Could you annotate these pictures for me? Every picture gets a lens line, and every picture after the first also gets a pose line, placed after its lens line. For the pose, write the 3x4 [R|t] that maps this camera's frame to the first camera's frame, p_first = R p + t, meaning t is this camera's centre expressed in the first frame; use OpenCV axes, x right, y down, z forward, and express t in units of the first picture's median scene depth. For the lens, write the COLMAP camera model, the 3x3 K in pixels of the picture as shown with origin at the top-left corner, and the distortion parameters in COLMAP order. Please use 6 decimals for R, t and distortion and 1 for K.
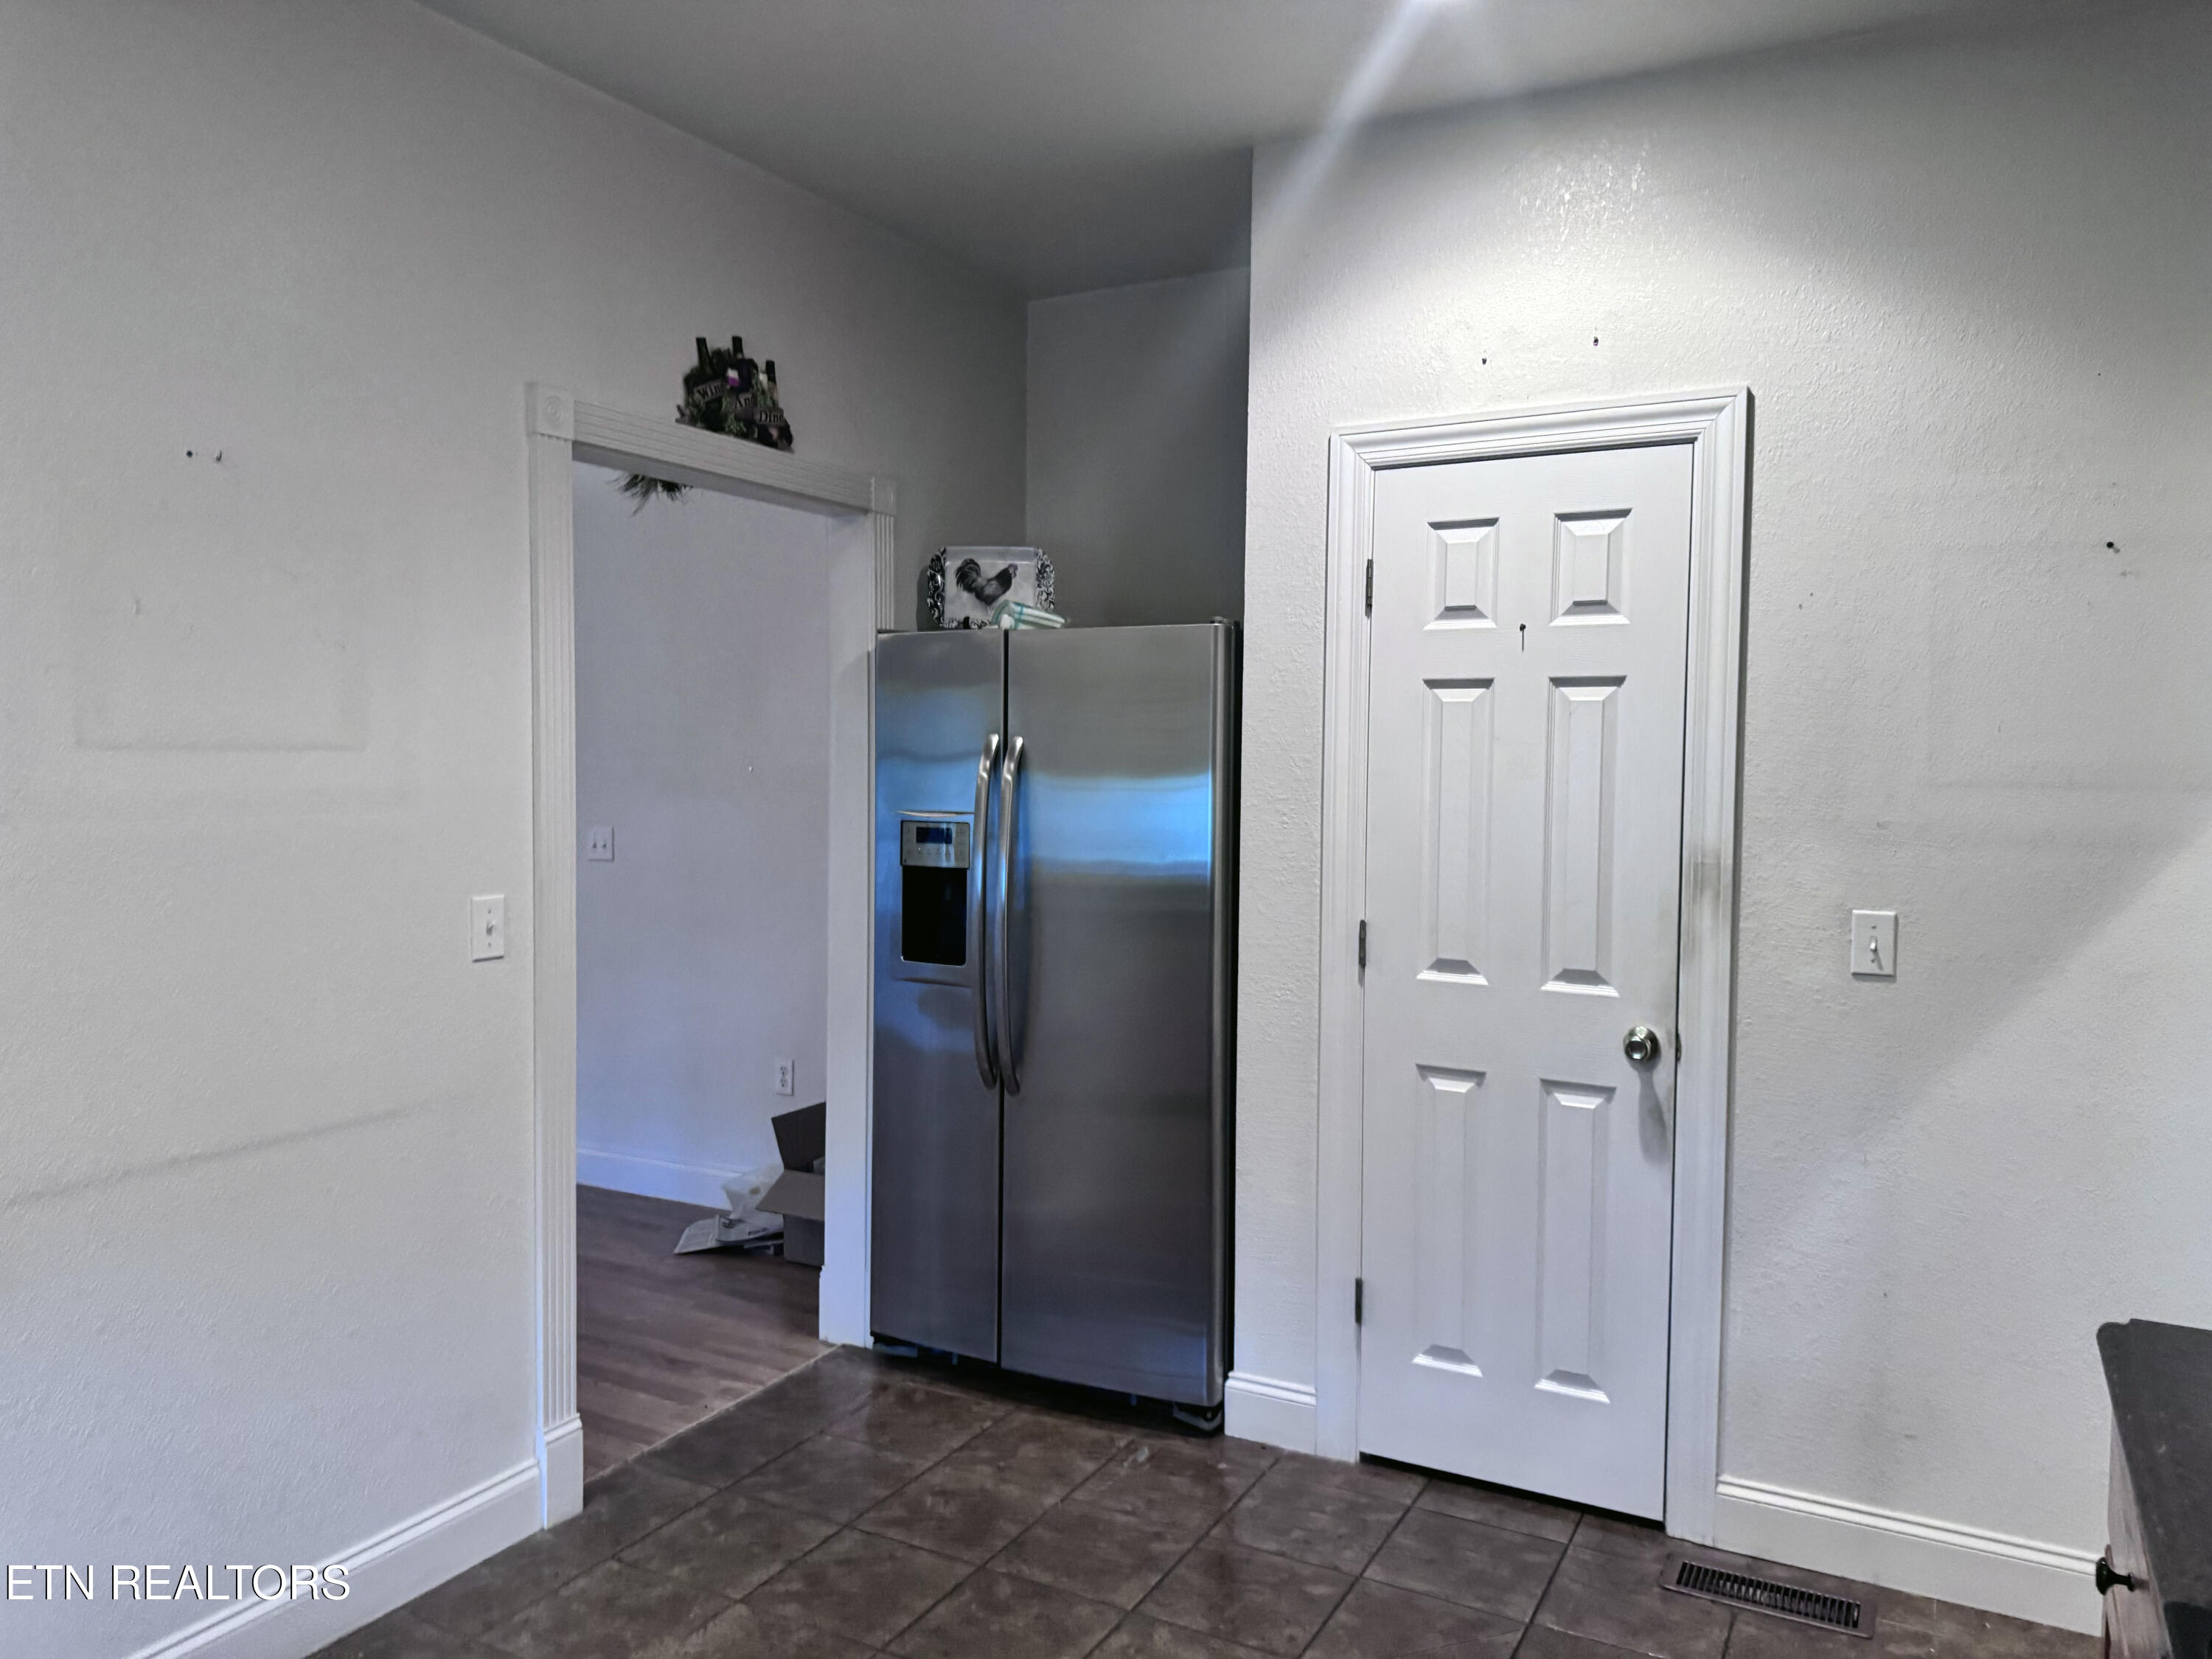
lens RADIAL K [[1602.9, 0, 1102.7], [0, 1602.9, 836.3], [0, 0, 1]] dist [0.071781, -0.074525]
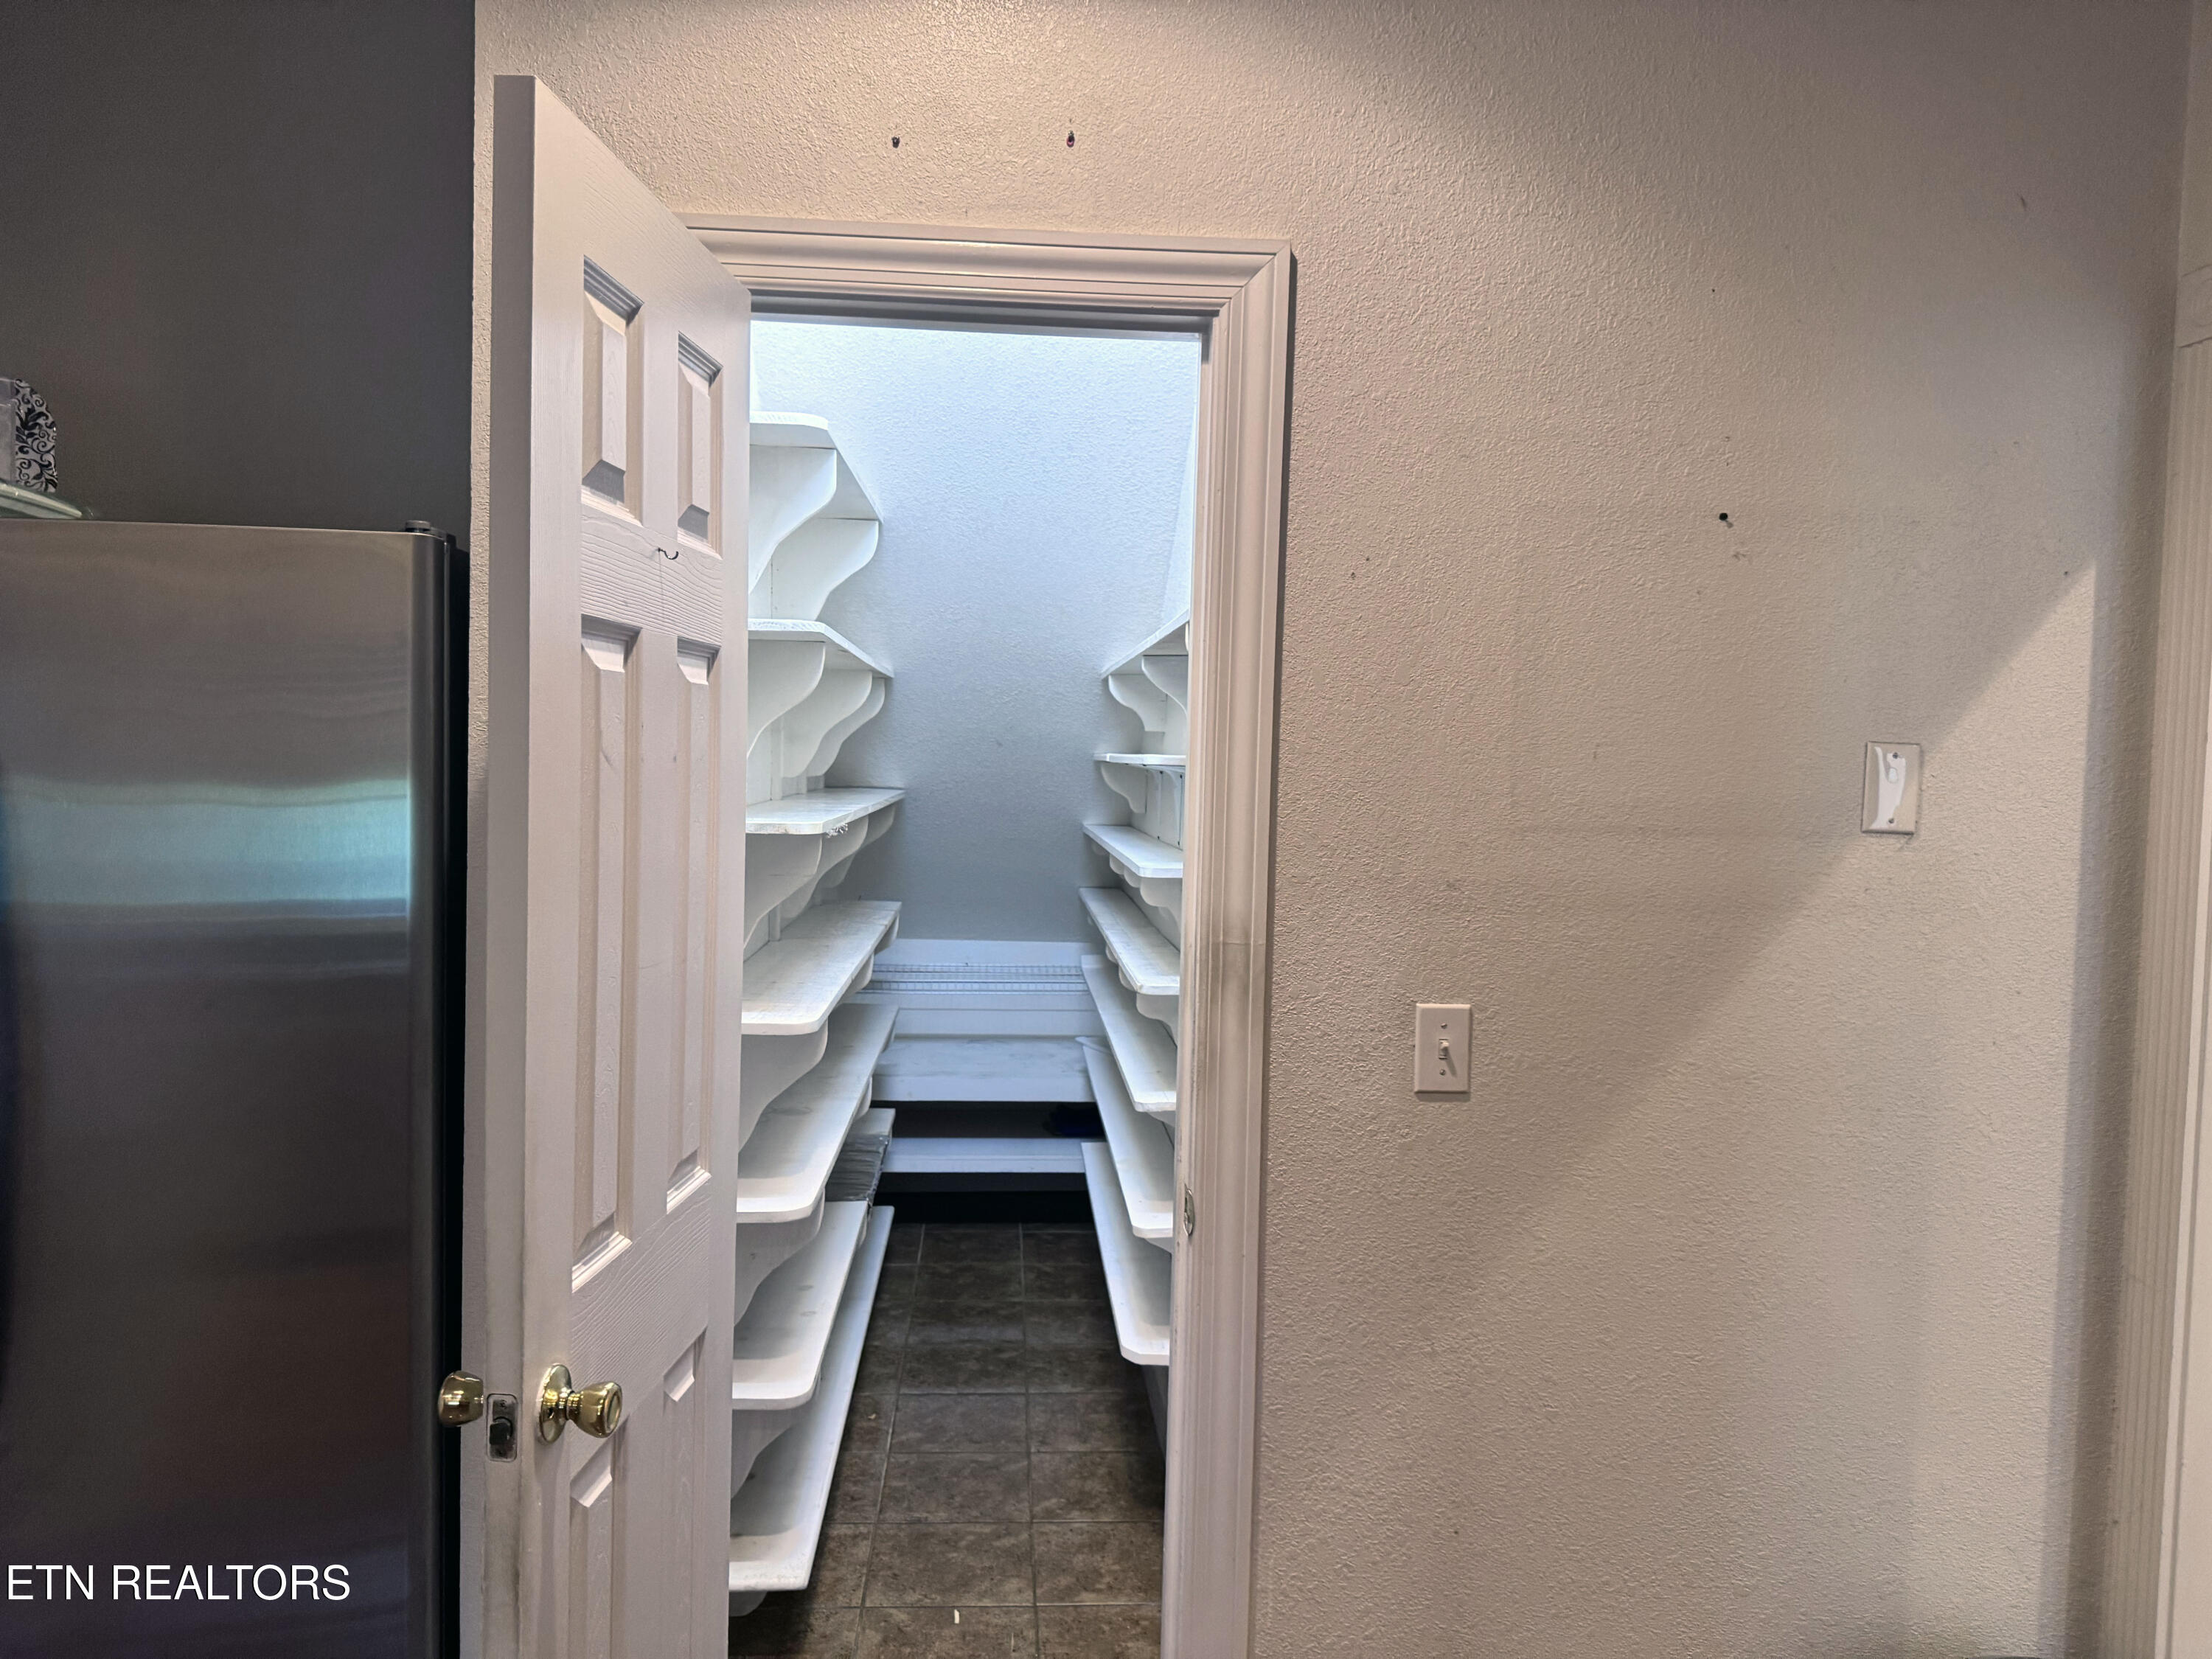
lens RADIAL K [[1602.9, 0, 1114.9], [0, 1602.9, 817.6], [0, 0, 1]] dist [0.071781, -0.074525]
pose [[0.851418, -0.011964, 0.524351, -0.021716], [0.010148, 0.999928, 0.006337, -0.041716], [-0.524390, -0.000074, 0.851478, 0.459743]]
